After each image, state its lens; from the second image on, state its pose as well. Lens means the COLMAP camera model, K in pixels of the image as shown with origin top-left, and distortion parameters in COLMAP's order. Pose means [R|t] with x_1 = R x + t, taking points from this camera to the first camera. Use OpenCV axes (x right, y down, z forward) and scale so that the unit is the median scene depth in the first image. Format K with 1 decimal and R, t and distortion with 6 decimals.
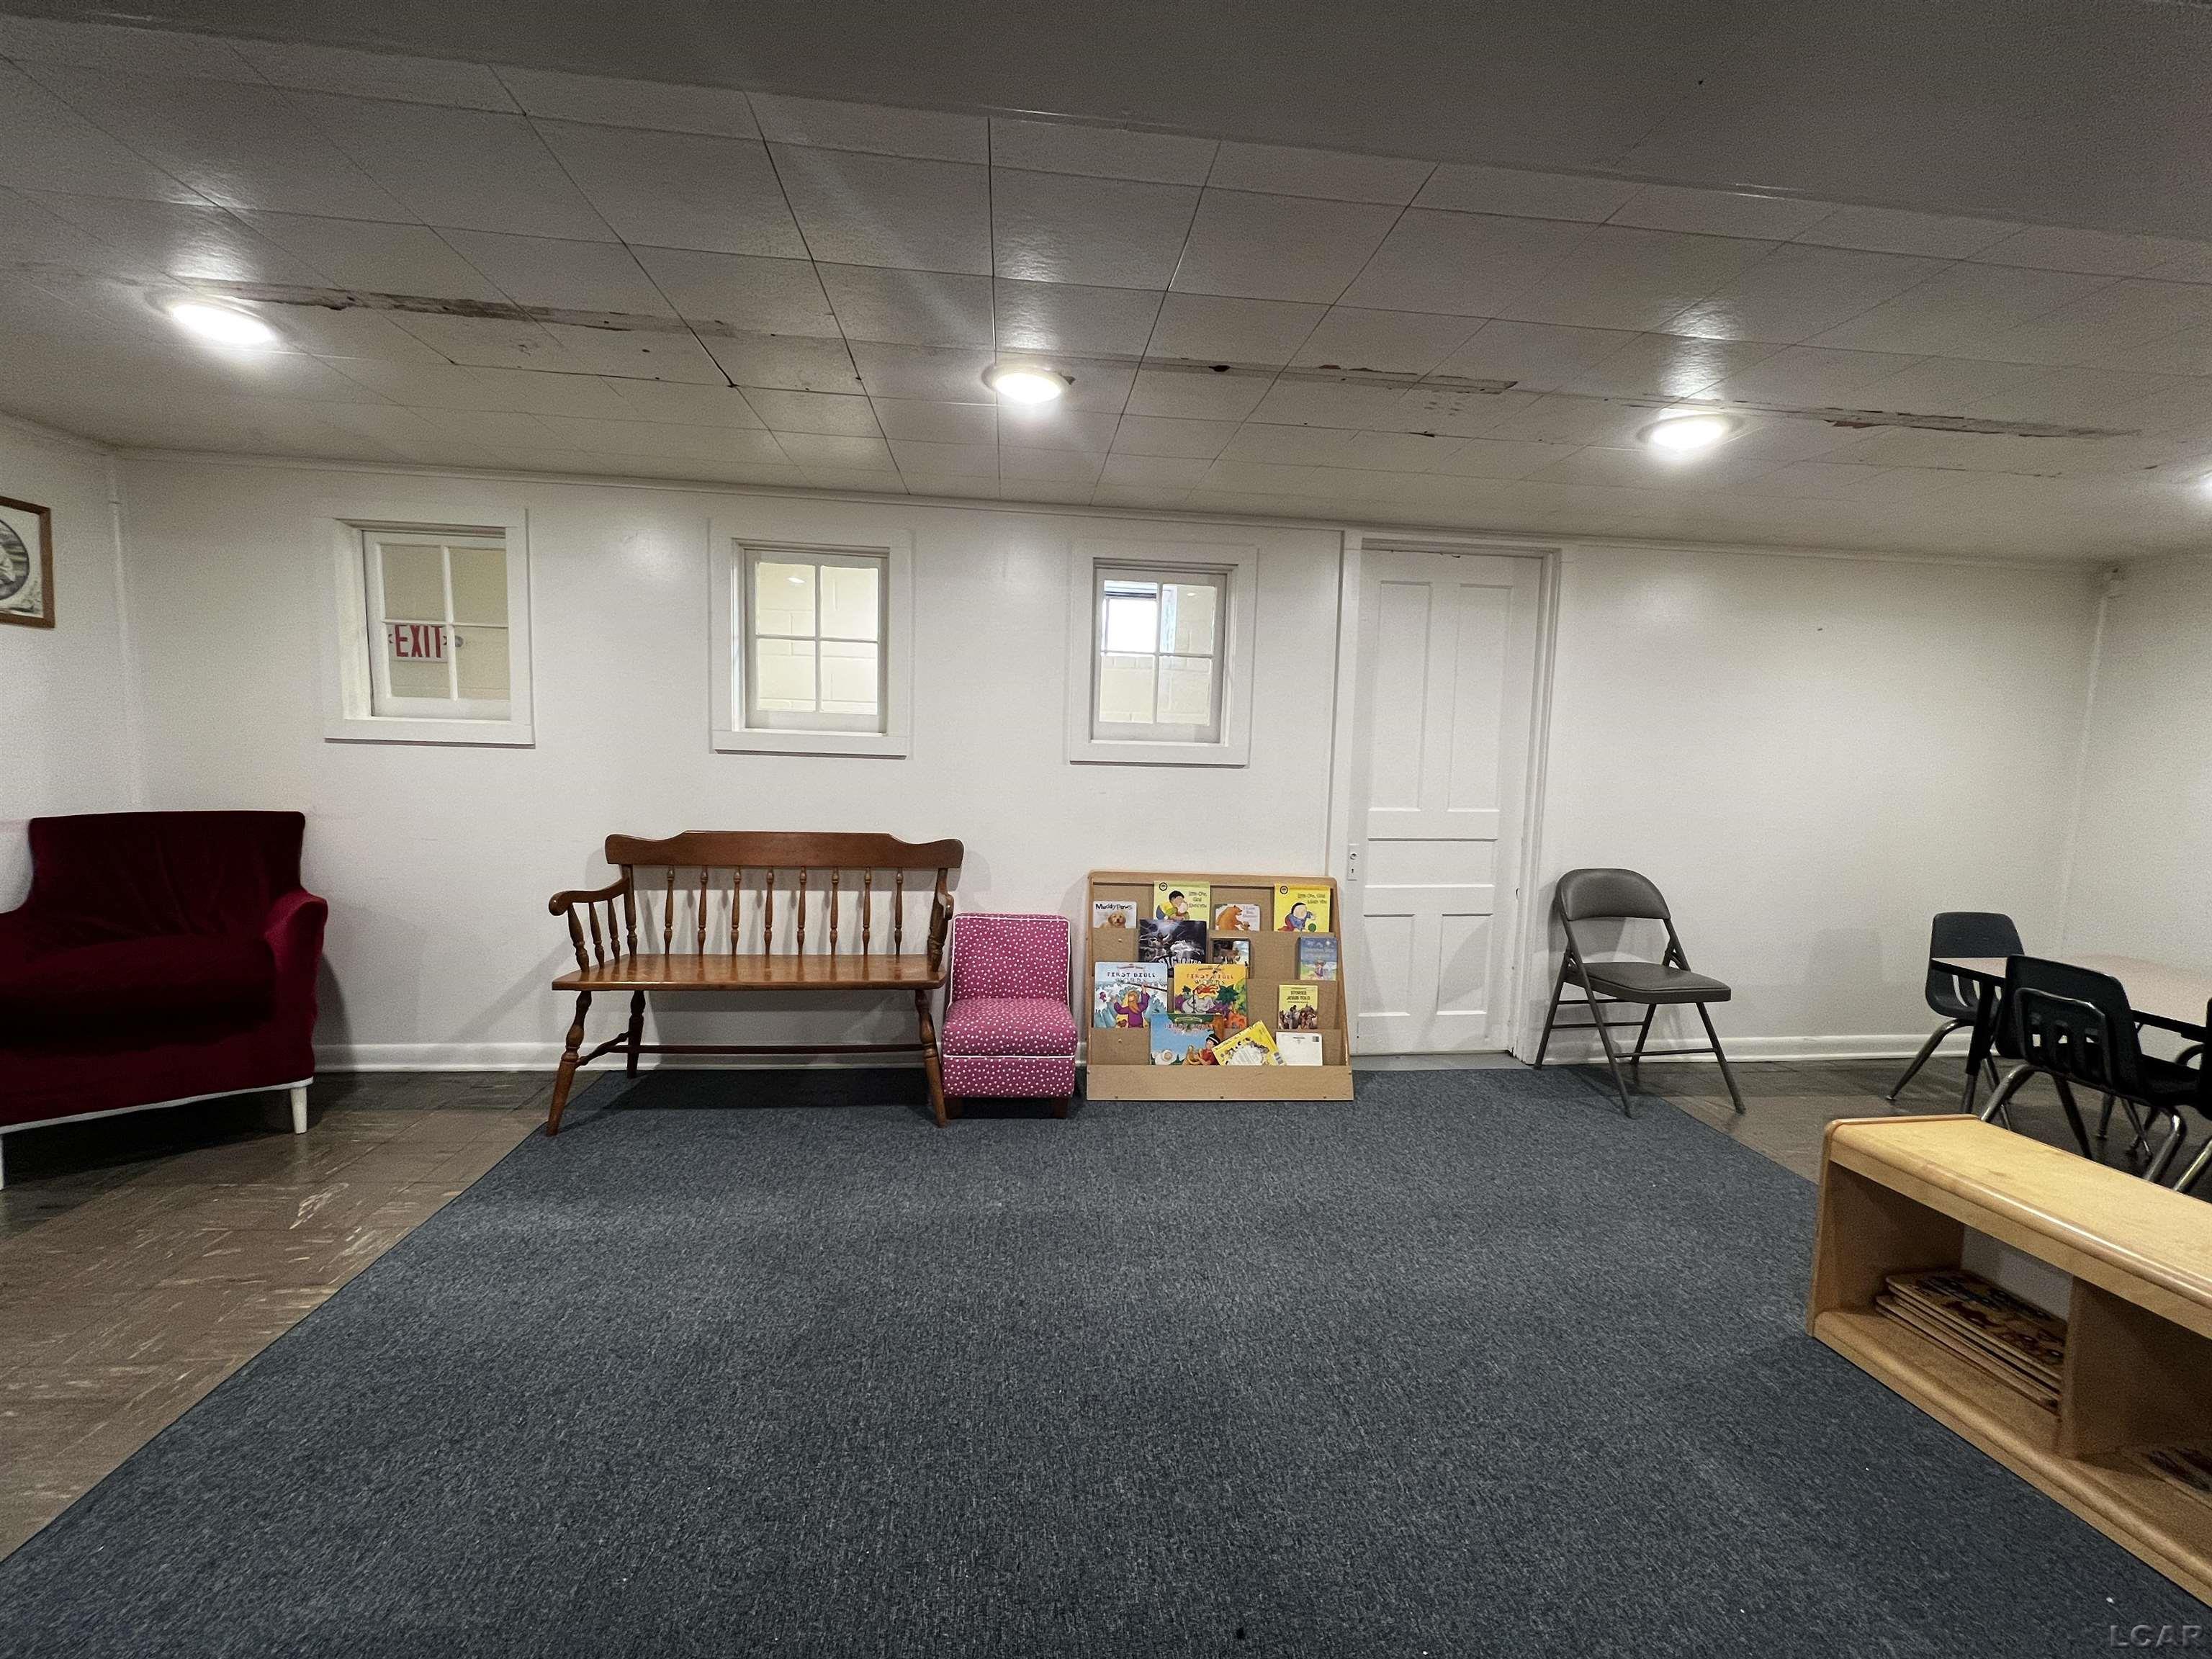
lens RADIAL K [[888.3, 0, 1106.9], [0, 888.3, 824.4], [0, 0, 1]] dist [0.000716, 0.000507]
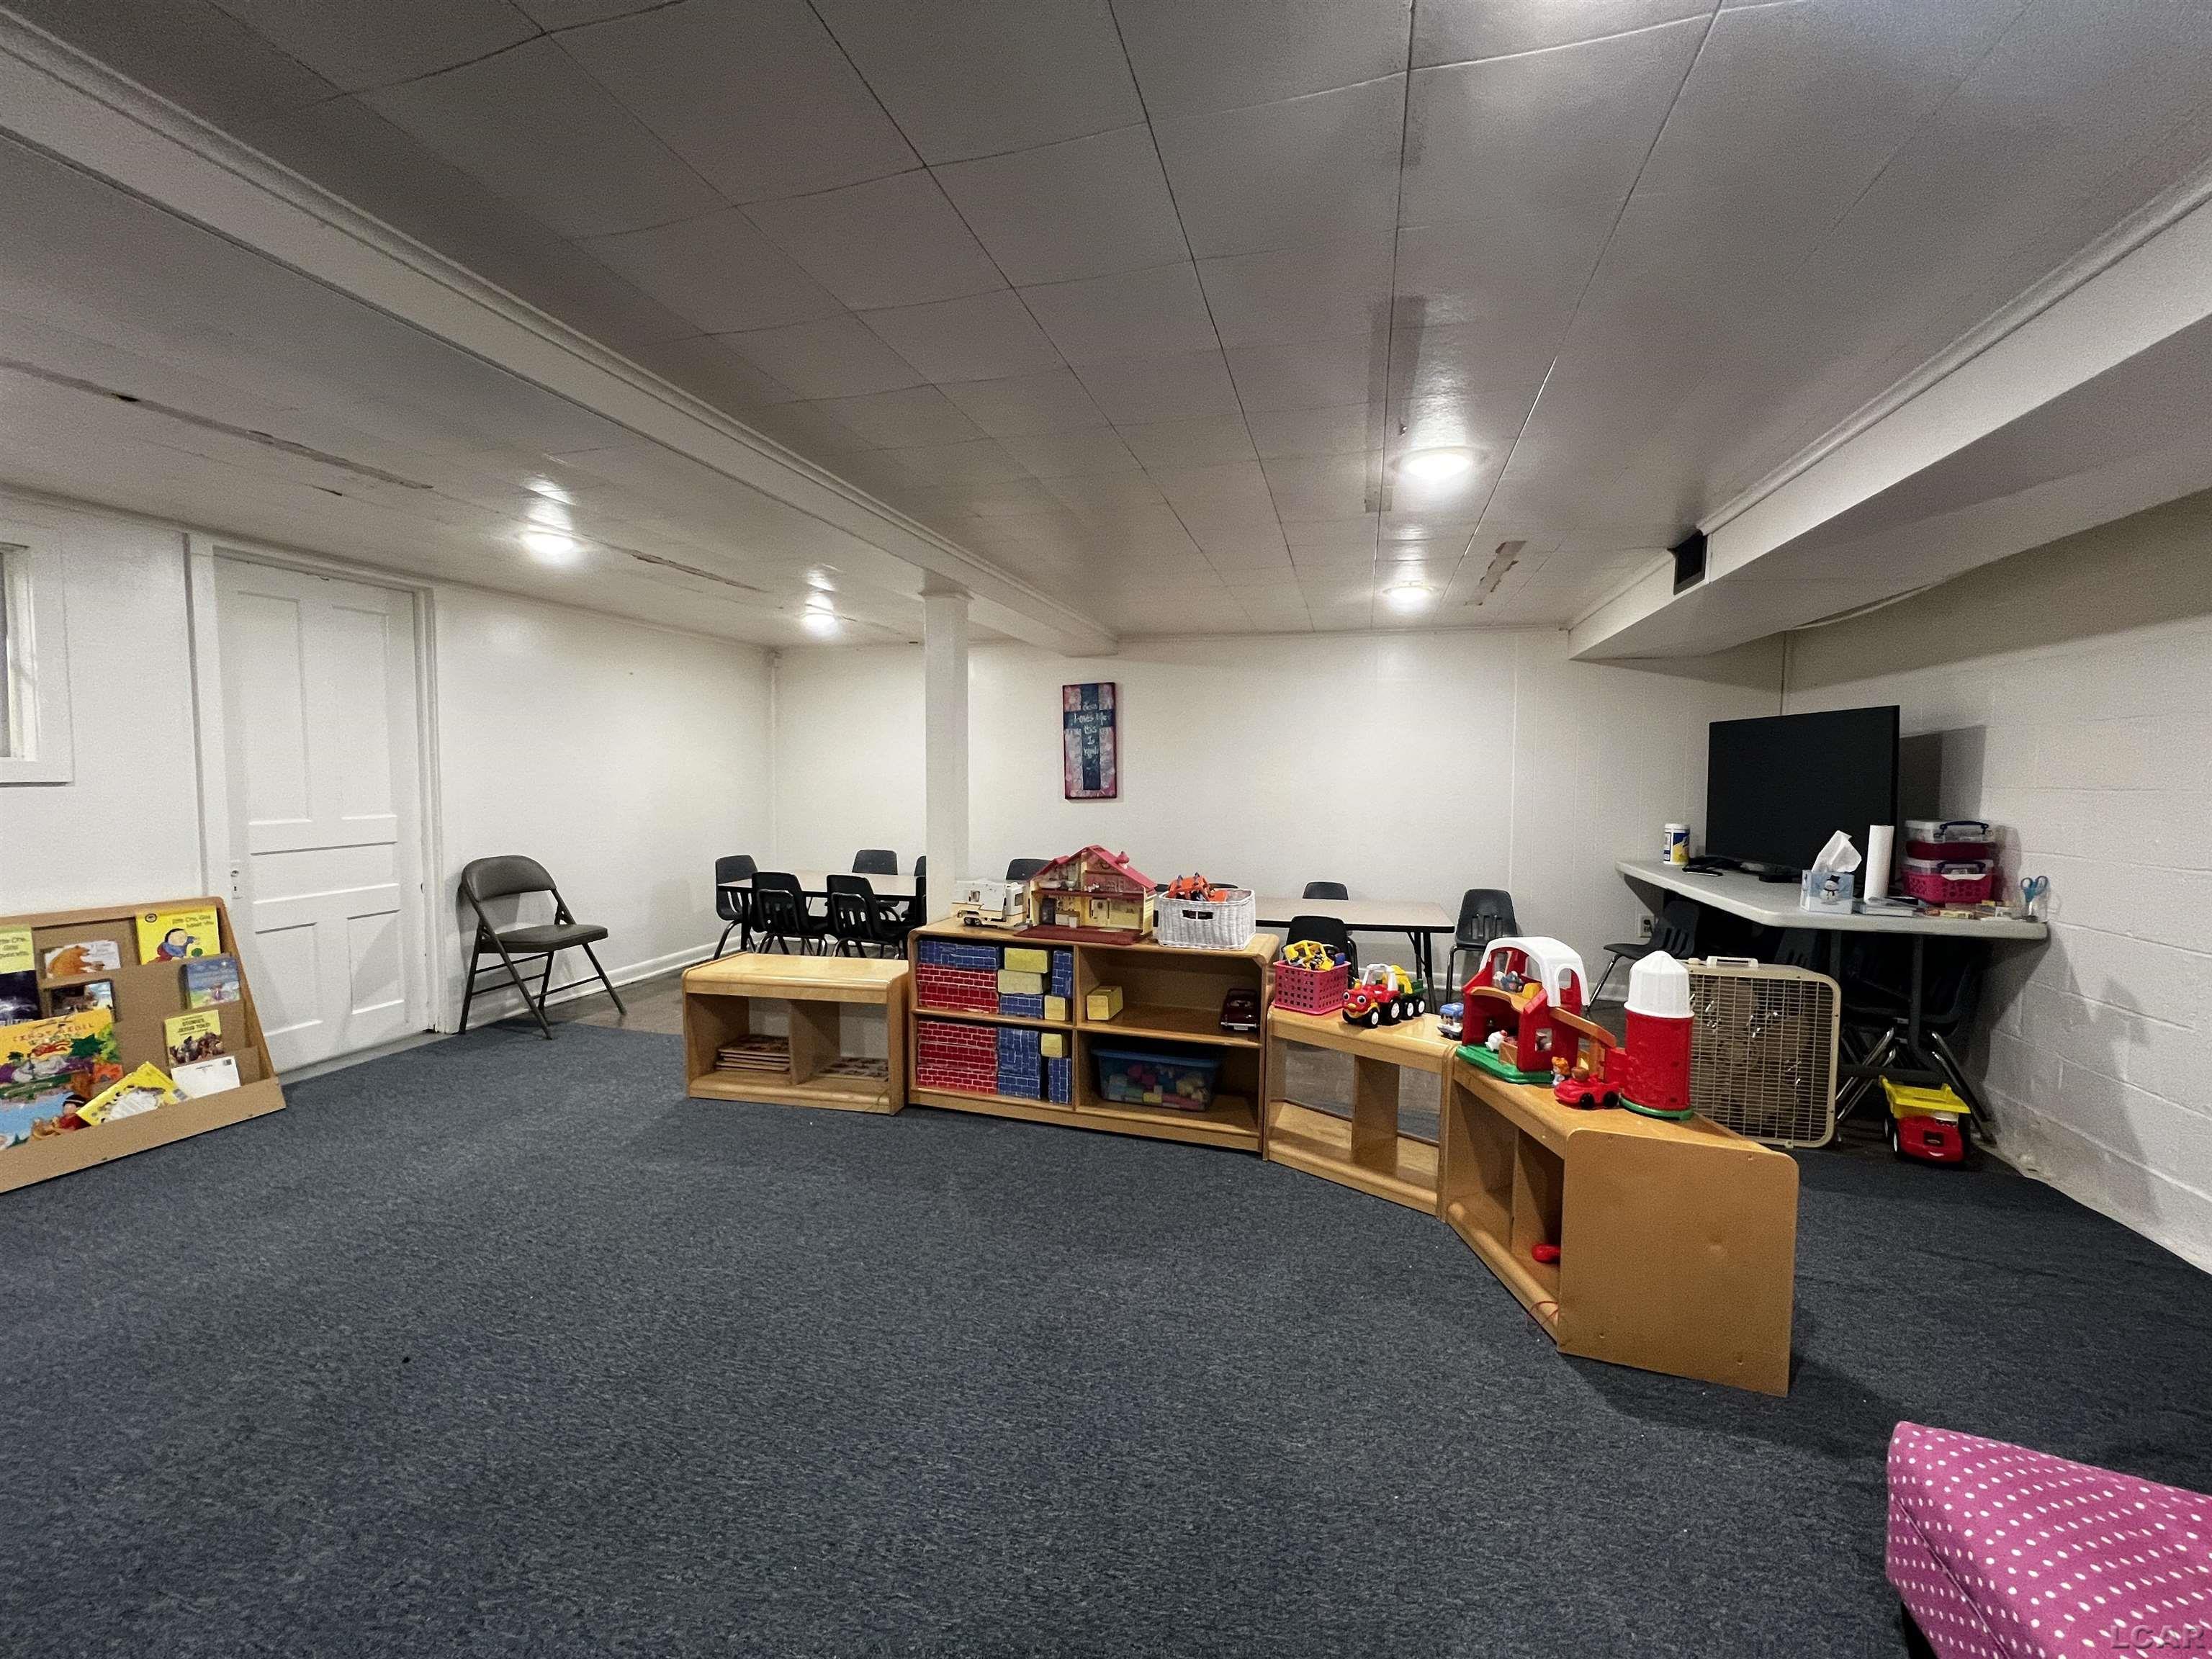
lens RADIAL K [[884.4, 0, 1102.4], [0, 884.4, 820.6], [0, 0, 1]] dist [-0.004851, 0.000461]
pose [[0.382606, -0.075446, 0.920826, -0.255629], [0.089954, 0.994967, 0.044145, 0.023397], [-0.919522, 0.065942, 0.387467, -0.254827]]
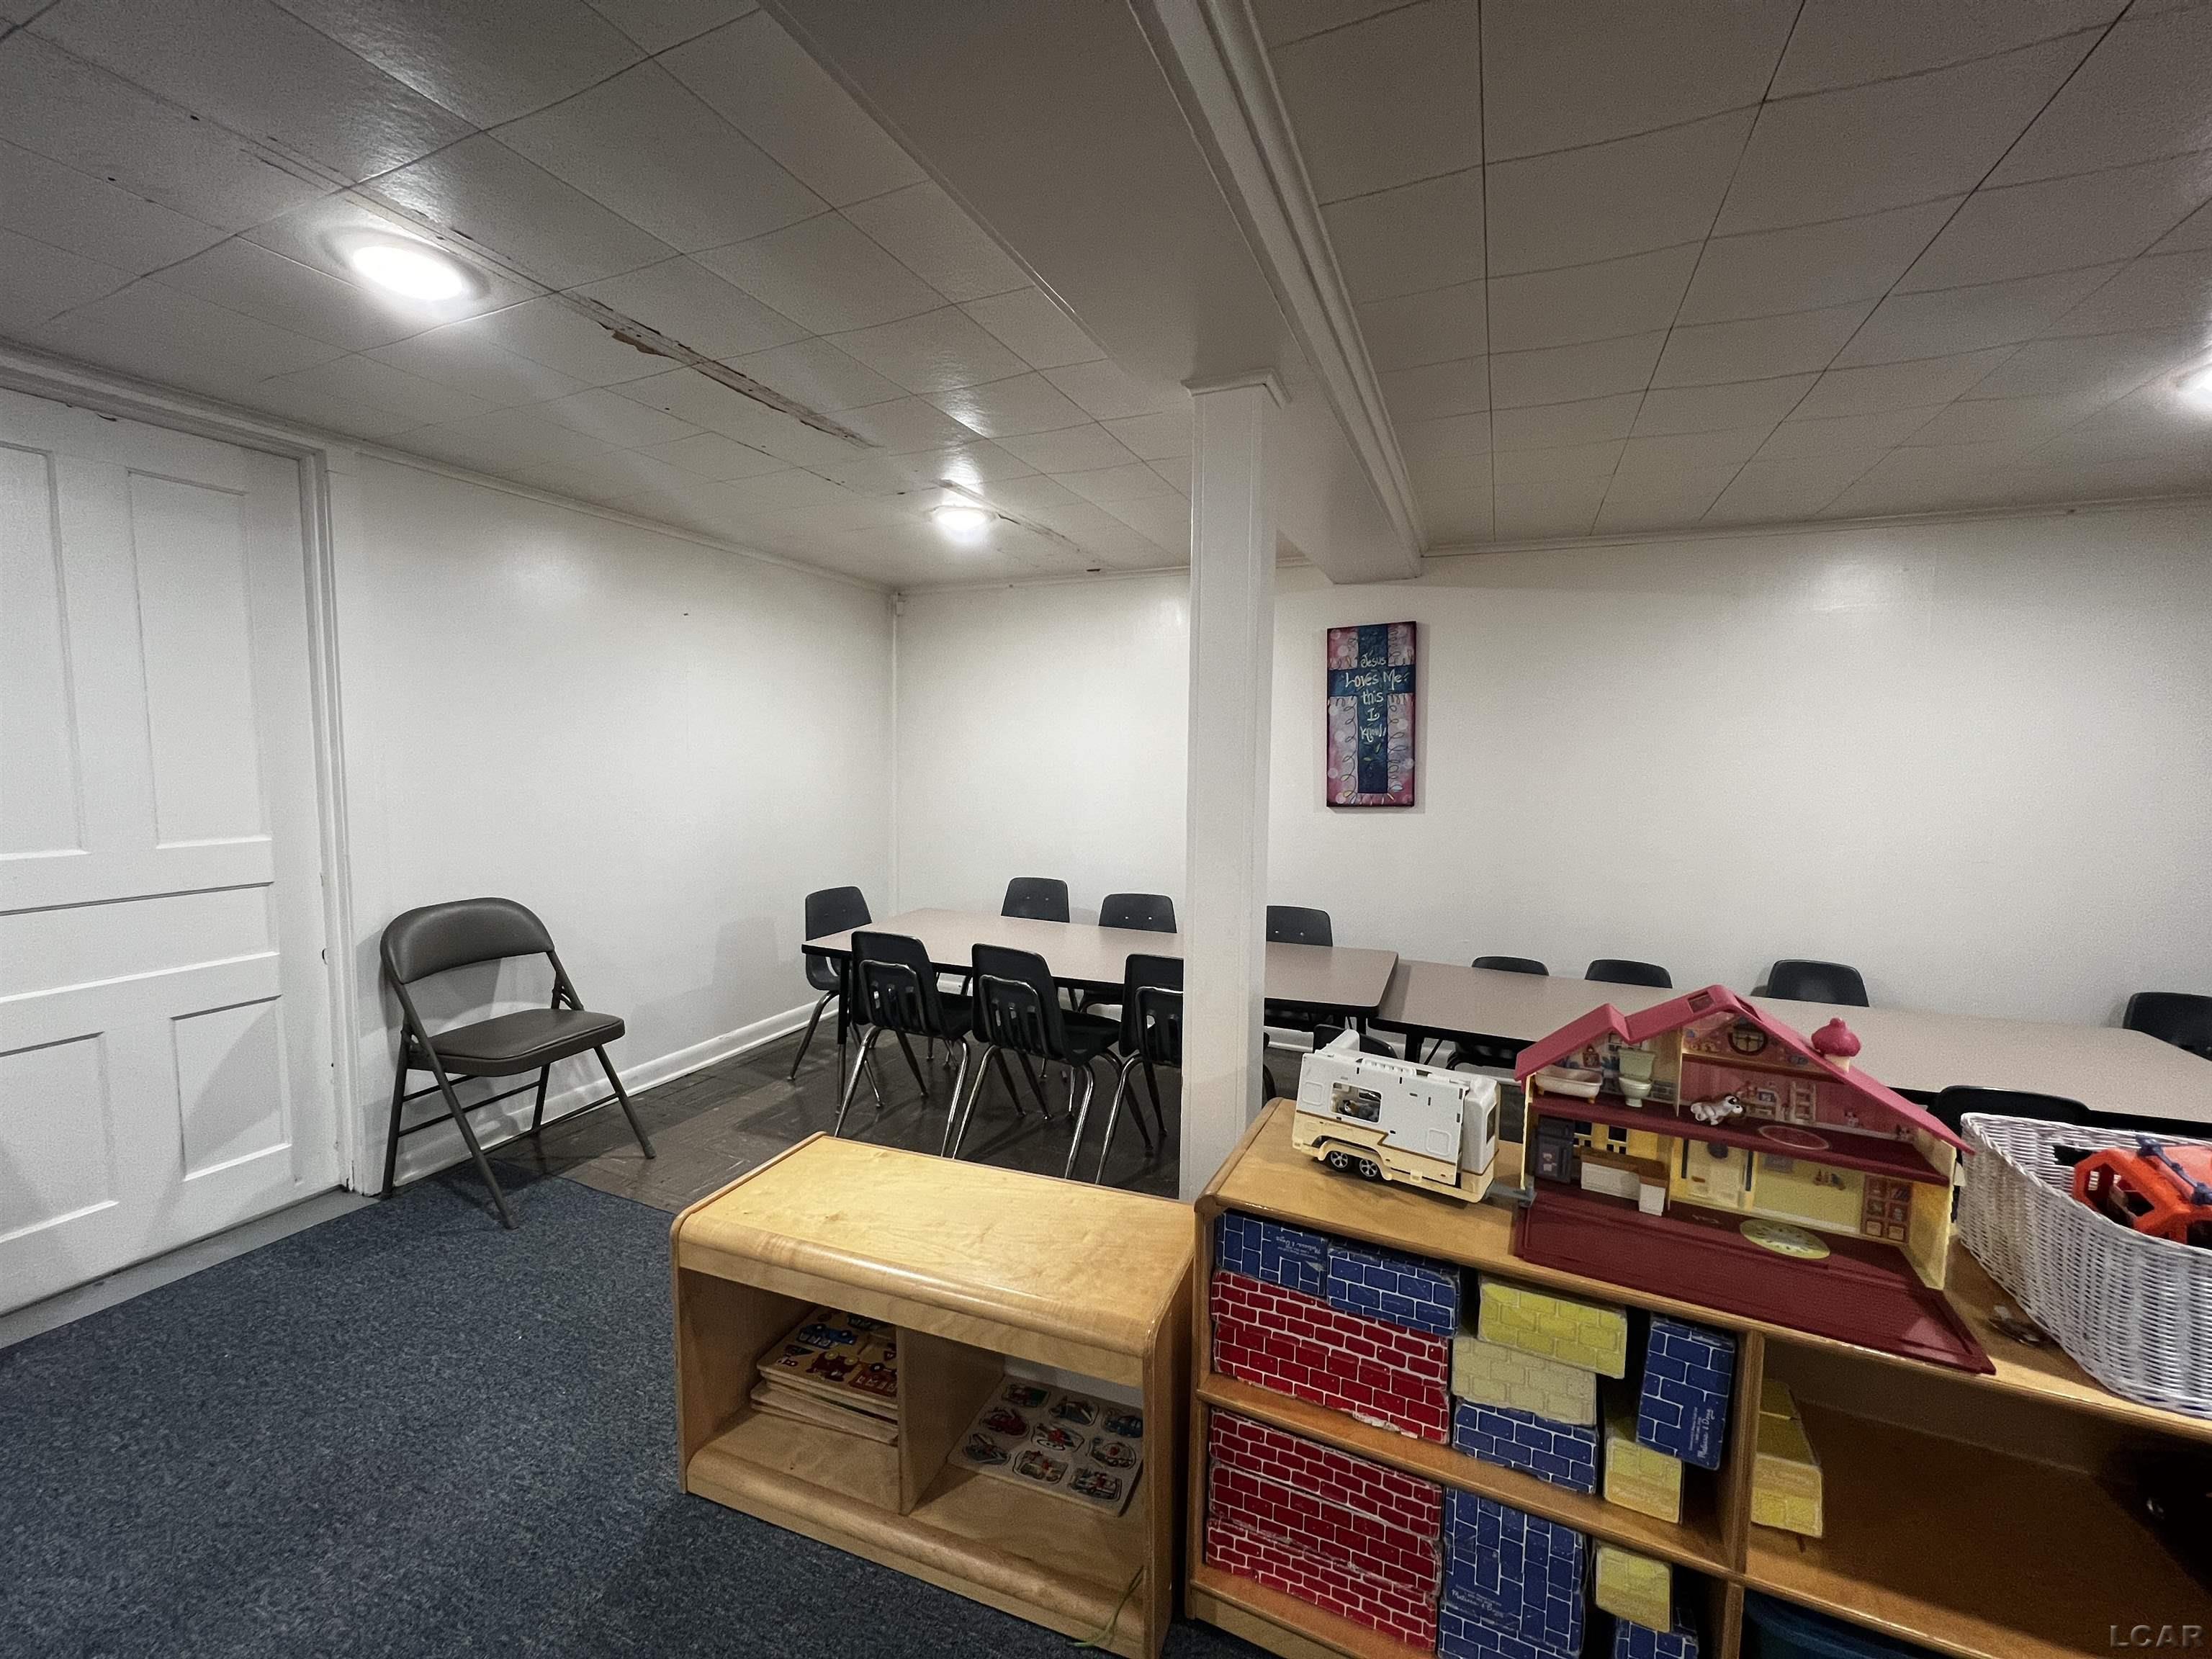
lens RADIAL K [[884.4, 0, 1102.4], [0, 884.4, 820.6], [0, 0, 1]] dist [-0.004851, 0.000461]
pose [[0.506735, -0.085473, 0.857854, 0.216145], [0.083199, 0.995277, 0.050020, -0.010518], [-0.858078, 0.046026, 0.511453, 0.156747]]
